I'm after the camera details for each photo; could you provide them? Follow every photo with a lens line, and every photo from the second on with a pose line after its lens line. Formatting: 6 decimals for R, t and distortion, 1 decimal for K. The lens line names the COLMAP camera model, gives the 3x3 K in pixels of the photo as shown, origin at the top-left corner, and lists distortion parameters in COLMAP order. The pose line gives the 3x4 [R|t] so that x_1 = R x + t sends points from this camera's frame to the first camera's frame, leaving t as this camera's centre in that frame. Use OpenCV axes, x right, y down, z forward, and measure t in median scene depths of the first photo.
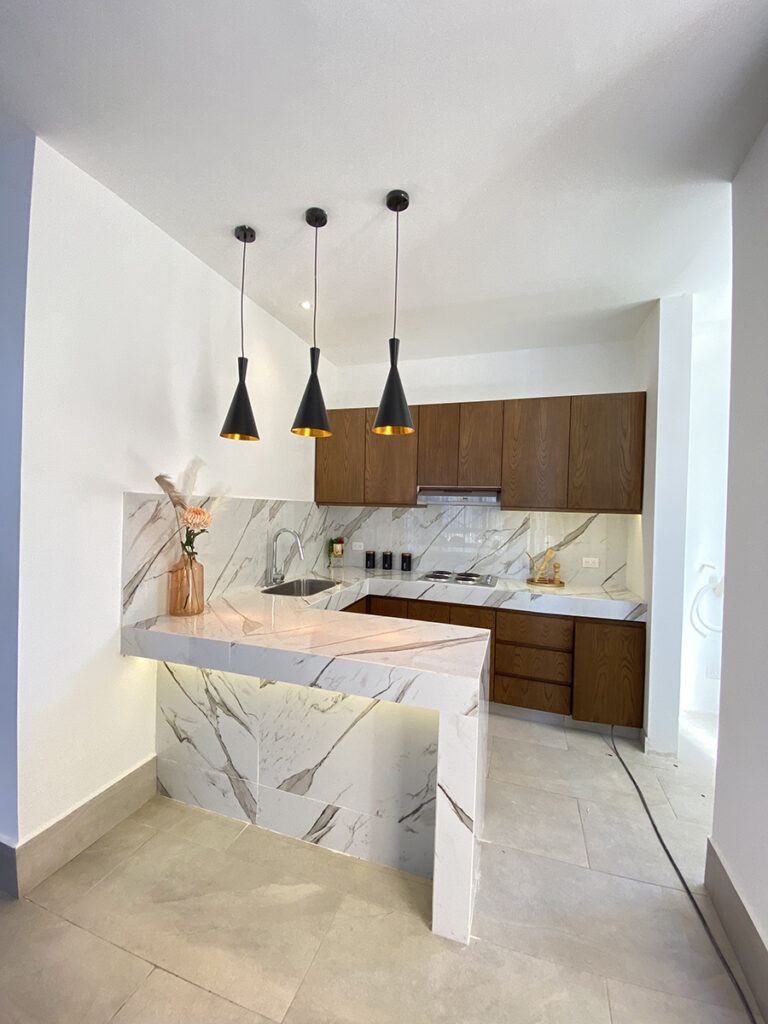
lens RADIAL K [[413.5, 0, 385.7], [0, 413.5, 514.2], [0, 0, 1]] dist [0.017583, -0.018516]
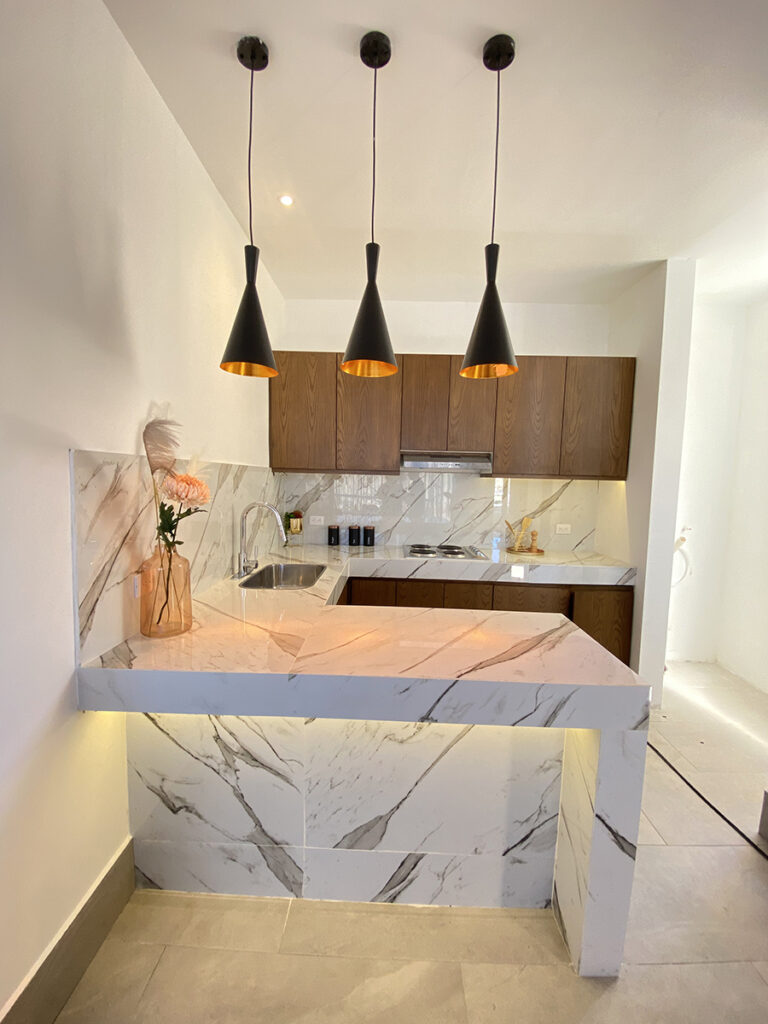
lens RADIAL K [[413.5, 0, 385.7], [0, 413.5, 514.2], [0, 0, 1]] dist [0.017583, -0.018516]
pose [[0.957018, -0.028948, 0.288580, -0.339280], [0.006413, 0.996875, 0.078730, -0.003097], [-0.289958, -0.073496, 0.954213, 0.270621]]
